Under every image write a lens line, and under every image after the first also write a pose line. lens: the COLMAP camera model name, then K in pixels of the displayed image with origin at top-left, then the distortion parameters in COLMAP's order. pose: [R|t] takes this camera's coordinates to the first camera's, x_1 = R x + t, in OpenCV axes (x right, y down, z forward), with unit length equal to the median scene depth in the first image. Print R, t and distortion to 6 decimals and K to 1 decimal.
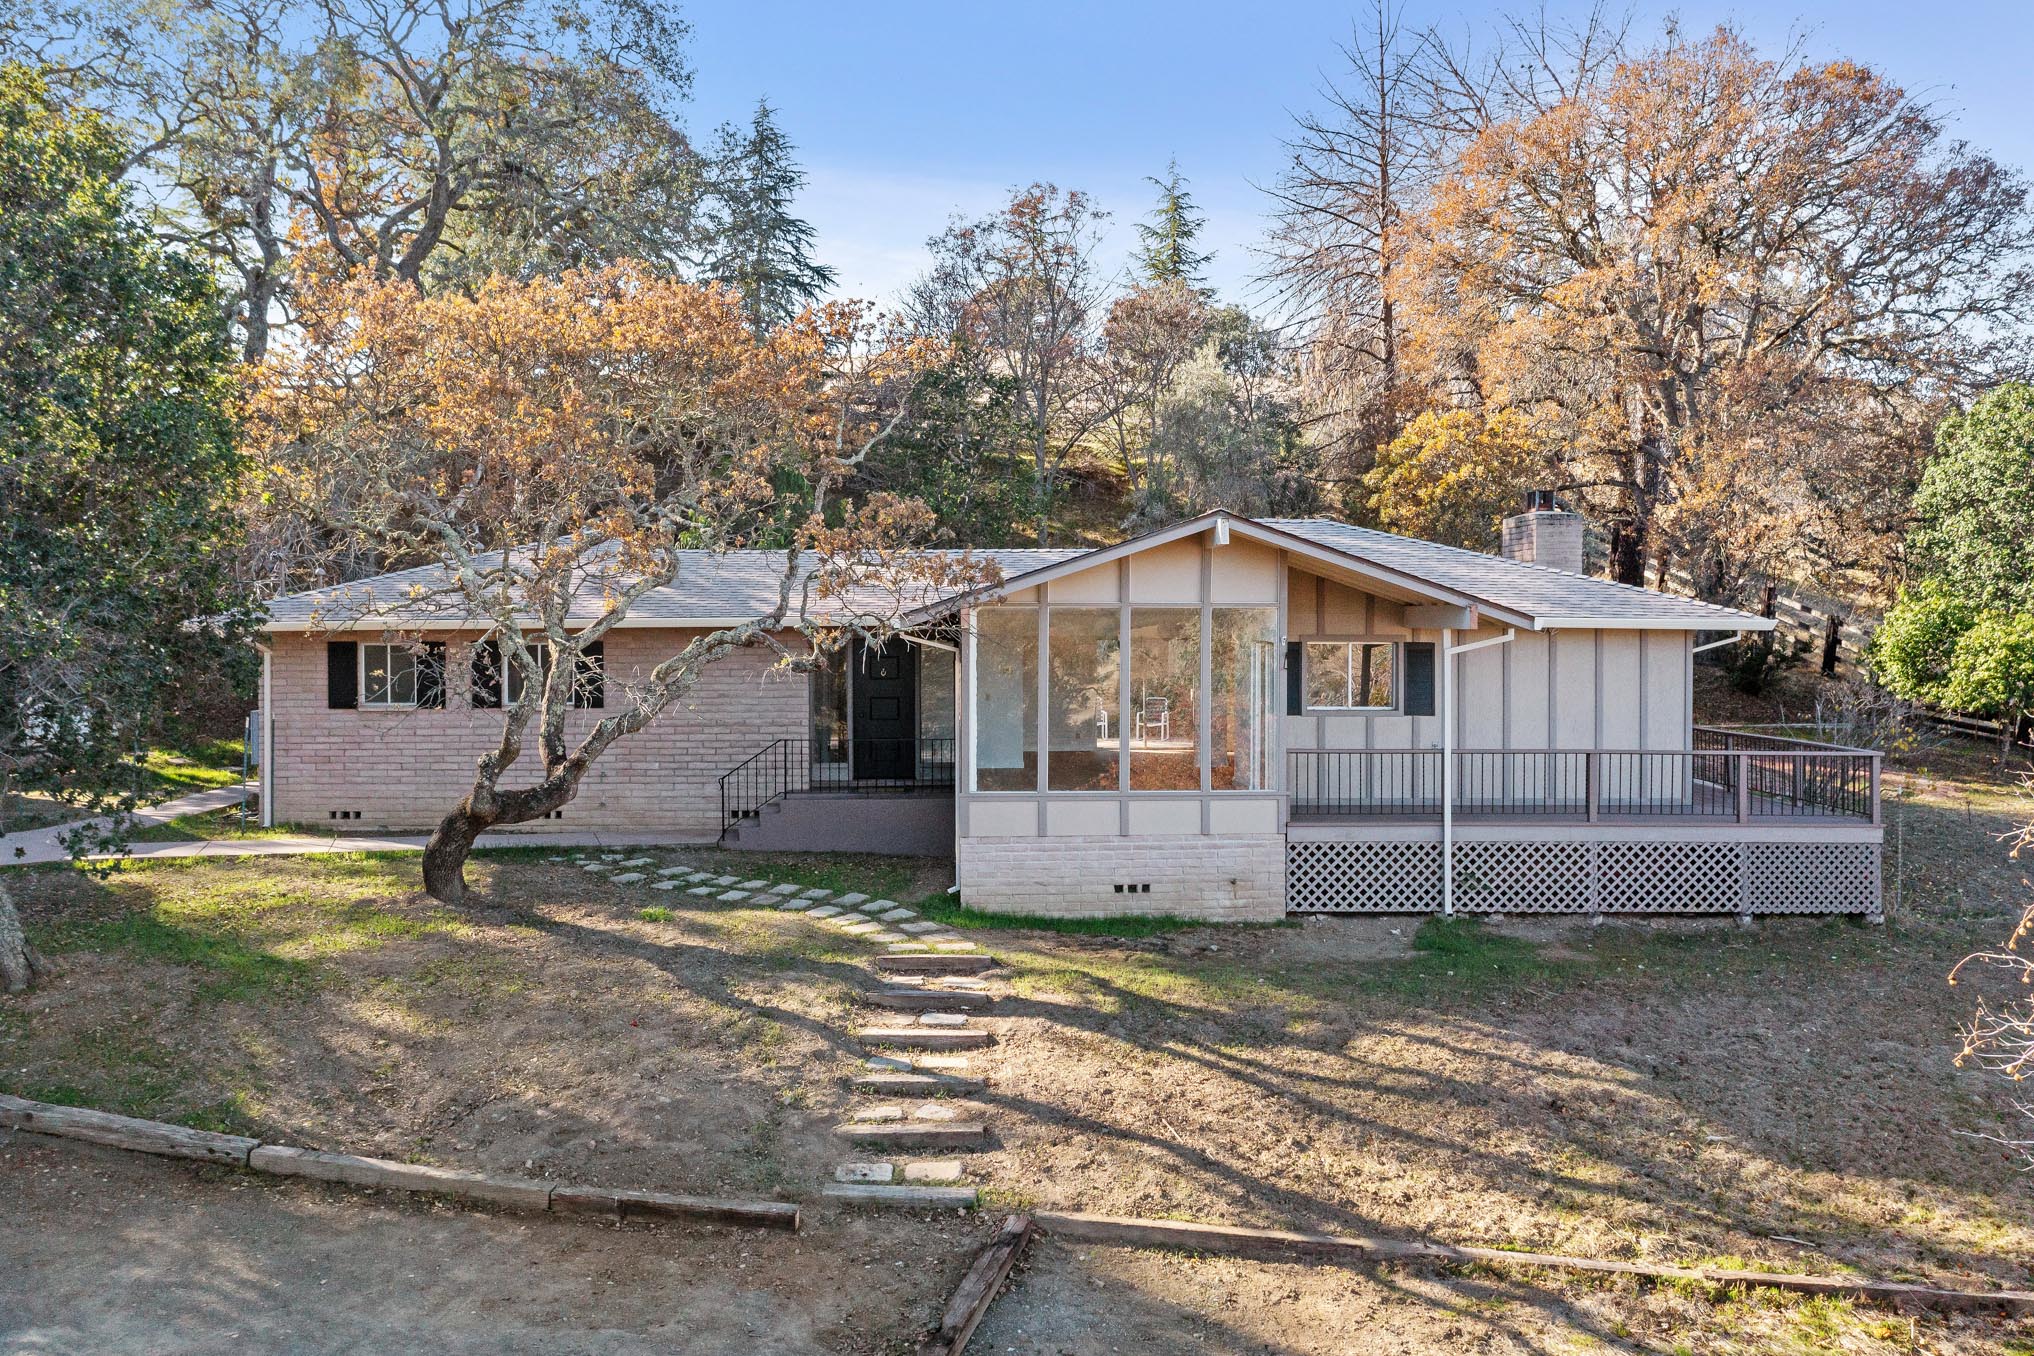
lens RADIAL K [[1647.4, 0, 1011.9], [0, 1647.4, 676.6], [0, 0, 1]] dist [-0.013183, 0.006308]
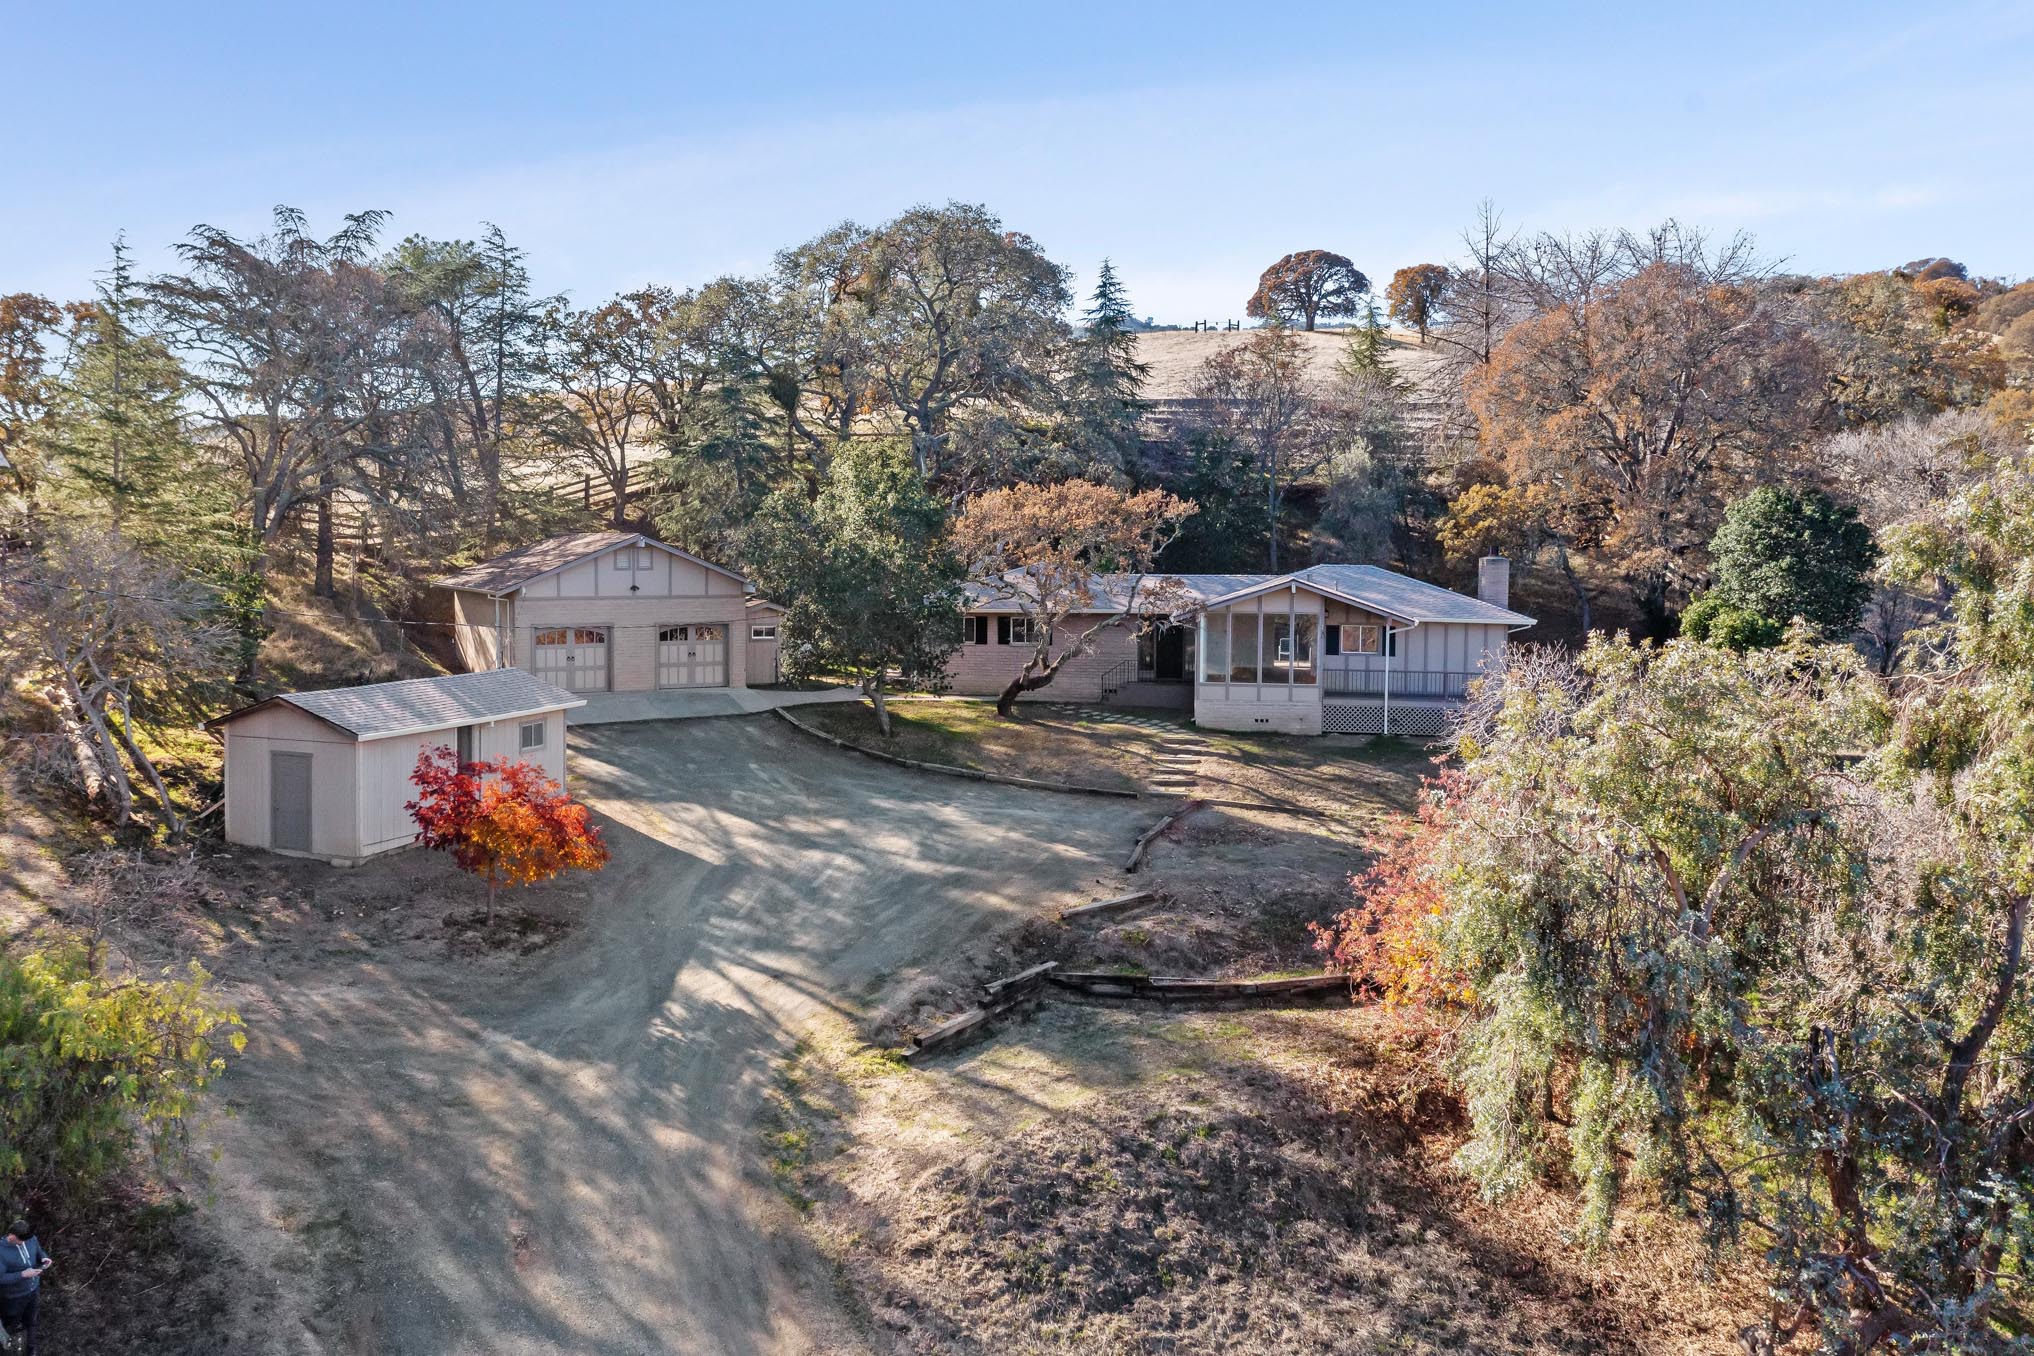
lens RADIAL K [[1647.4, 0, 1012.9], [0, 1647.4, 678.9], [0, 0, 1]] dist [-0.013183, 0.006308]
pose [[0.982472, 0.025144, -0.184705, 0.167387], [-0.013927, 0.997993, 0.061776, -0.094631], [0.185888, -0.058121, 0.980850, -1.642349]]
